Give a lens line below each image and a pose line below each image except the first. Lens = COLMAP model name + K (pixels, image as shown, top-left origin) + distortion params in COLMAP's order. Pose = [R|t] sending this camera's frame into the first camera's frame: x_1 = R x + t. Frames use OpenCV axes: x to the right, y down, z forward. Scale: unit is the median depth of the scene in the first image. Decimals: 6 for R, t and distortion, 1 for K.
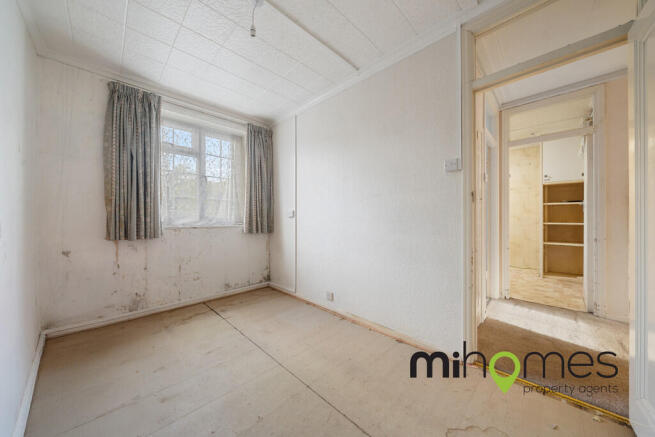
lens RADIAL K [[226.0, 0, 326.1], [0, 226.0, 218.5], [0, 0, 1]] dist [-0.000436, -0.000034]
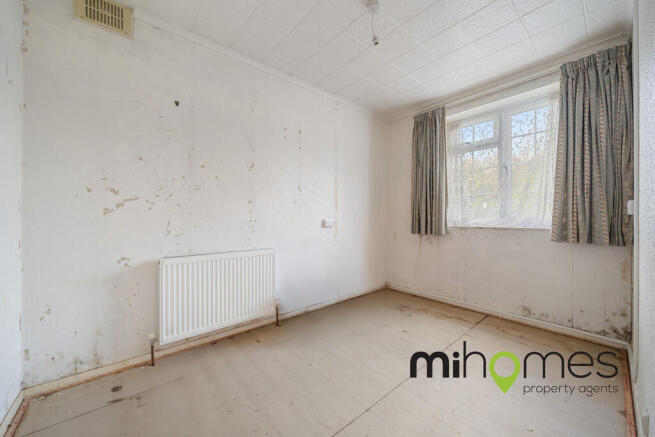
lens RADIAL K [[243.3, 0, 326.4], [0, 243.3, 218.1], [0, 0, 1]] dist [0.001240, 0.000094]
pose [[-0.078580, 0.000147, -0.996908, 0.425506], [-0.000700, 1.000000, 0.000203, 0.001991], [0.996908, 0.000714, -0.078580, 0.452174]]
